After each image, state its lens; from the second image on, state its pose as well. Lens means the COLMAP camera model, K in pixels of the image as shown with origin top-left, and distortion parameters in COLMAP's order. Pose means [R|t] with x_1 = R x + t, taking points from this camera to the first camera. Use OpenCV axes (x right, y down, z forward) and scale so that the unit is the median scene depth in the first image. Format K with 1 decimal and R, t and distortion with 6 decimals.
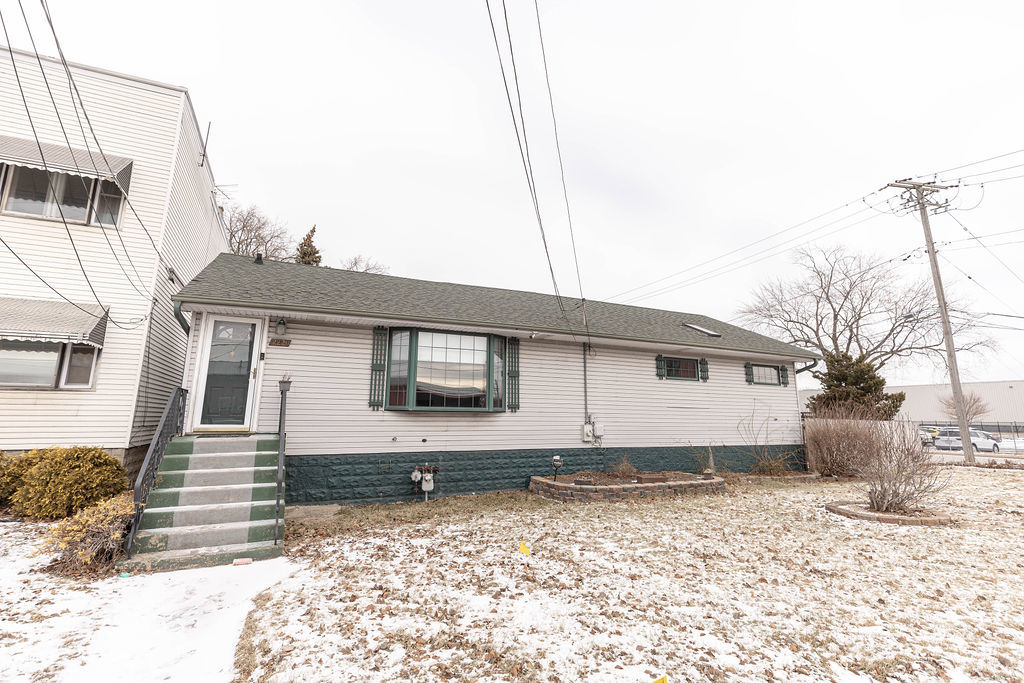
lens RADIAL K [[466.4, 0, 515.5], [0, 466.4, 324.9], [0, 0, 1]] dist [0.005377, 0.000162]
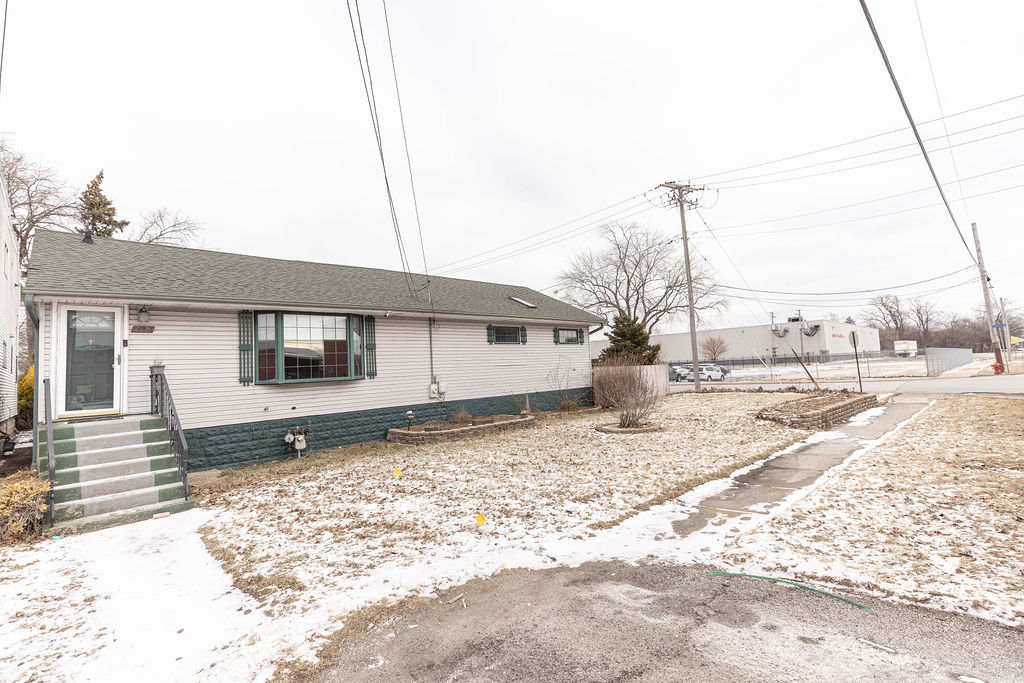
lens RADIAL K [[466.4, 0, 515.5], [0, 466.4, 324.9], [0, 0, 1]] dist [0.005377, 0.000162]
pose [[0.942316, -0.026139, 0.333702, -0.059959], [-0.006078, 0.995445, 0.095139, -0.075182], [-0.334669, -0.091679, 0.937865, -0.266740]]
